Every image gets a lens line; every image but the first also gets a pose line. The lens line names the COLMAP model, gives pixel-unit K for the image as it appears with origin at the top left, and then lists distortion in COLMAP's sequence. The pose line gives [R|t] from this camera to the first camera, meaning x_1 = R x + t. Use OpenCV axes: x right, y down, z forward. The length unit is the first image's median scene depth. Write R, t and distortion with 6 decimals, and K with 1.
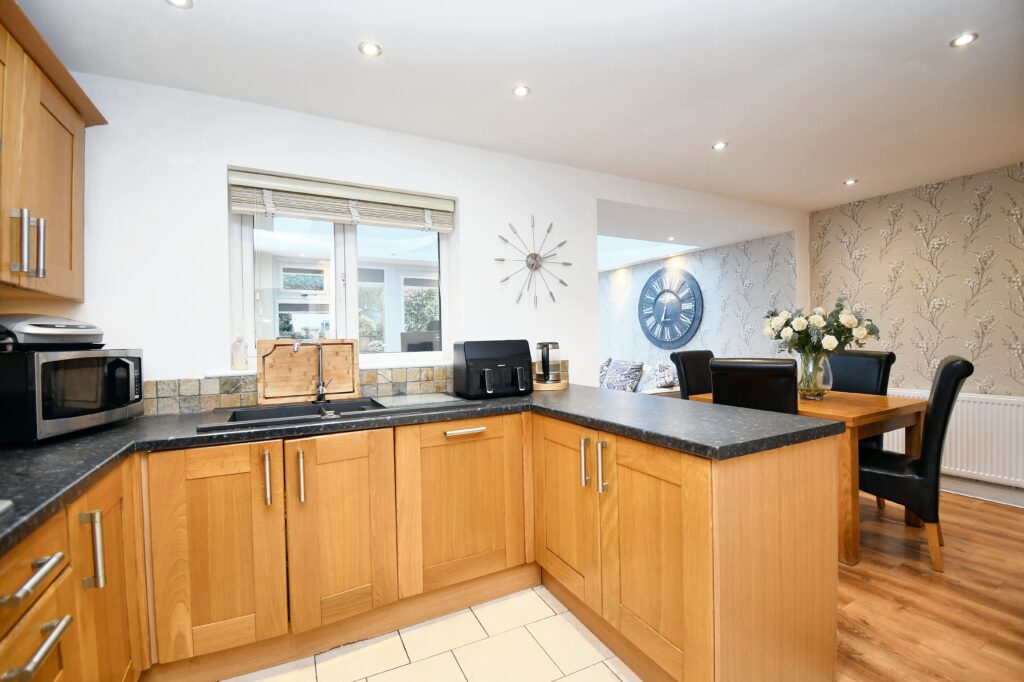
lens RADIAL K [[447.5, 0, 516.7], [0, 447.5, 341.1], [0, 0, 1]] dist [0.021962, -0.026423]
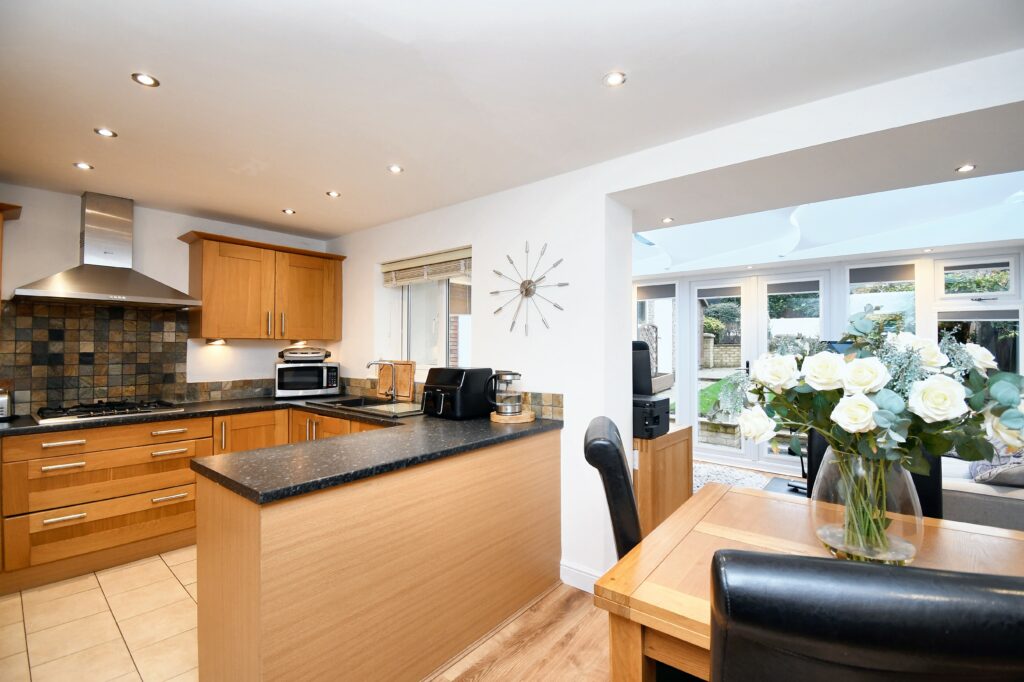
lens RADIAL K [[447.5, 0, 516.7], [0, 447.5, 341.1], [0, 0, 1]] dist [0.021962, -0.026423]
pose [[0.387659, 0.008706, -0.921762, 0.503810], [-0.012016, 0.999918, 0.004391, -0.036728], [0.921724, 0.009374, 0.387732, 0.328977]]
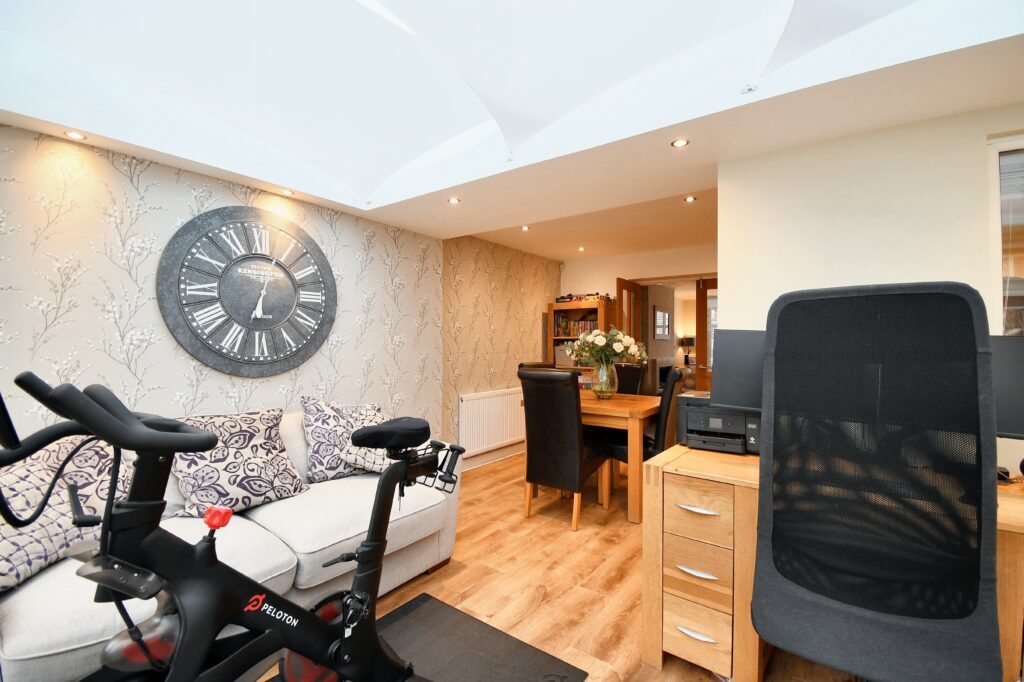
lens RADIAL K [[447.5, 0, 516.7], [0, 447.5, 341.1], [0, 0, 1]] dist [0.021962, -0.026423]
pose [[-0.432933, 0.022917, 0.901135, -0.235445], [0.007799, 0.999735, -0.021677, -0.008863], [-0.901392, -0.002357, -0.432997, 1.018987]]
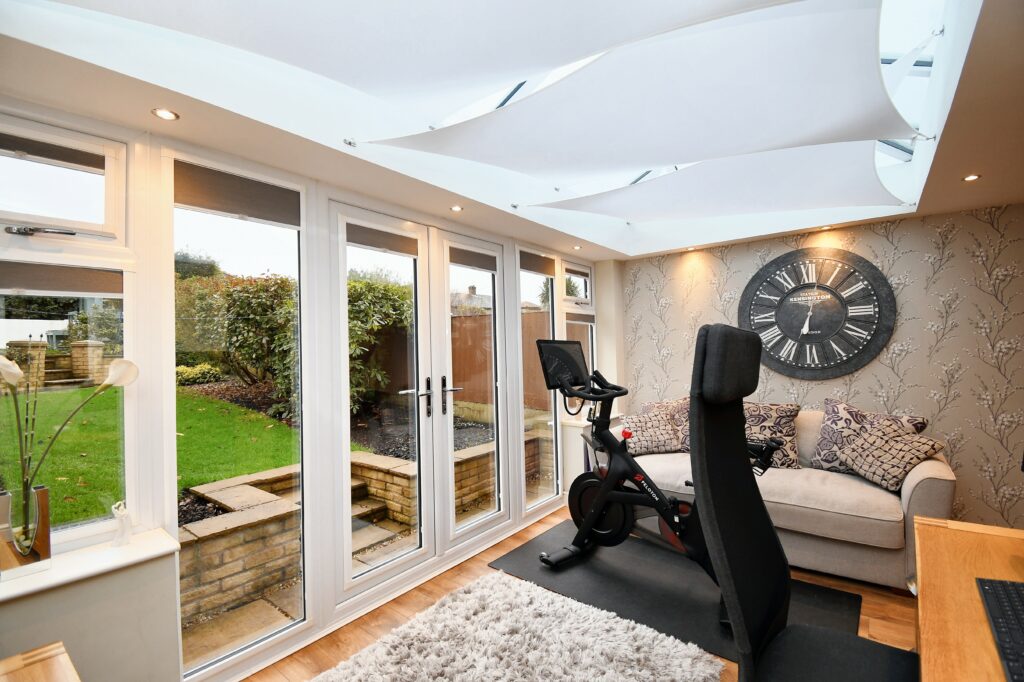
lens RADIAL K [[447.5, 0, 516.7], [0, 447.5, 341.1], [0, 0, 1]] dist [0.021962, -0.026423]
pose [[0.919338, 0.002669, 0.393459, -0.296636], [0.009099, 0.999565, -0.028042, -0.023416], [-0.393363, 0.029360, 0.918915, 0.627102]]
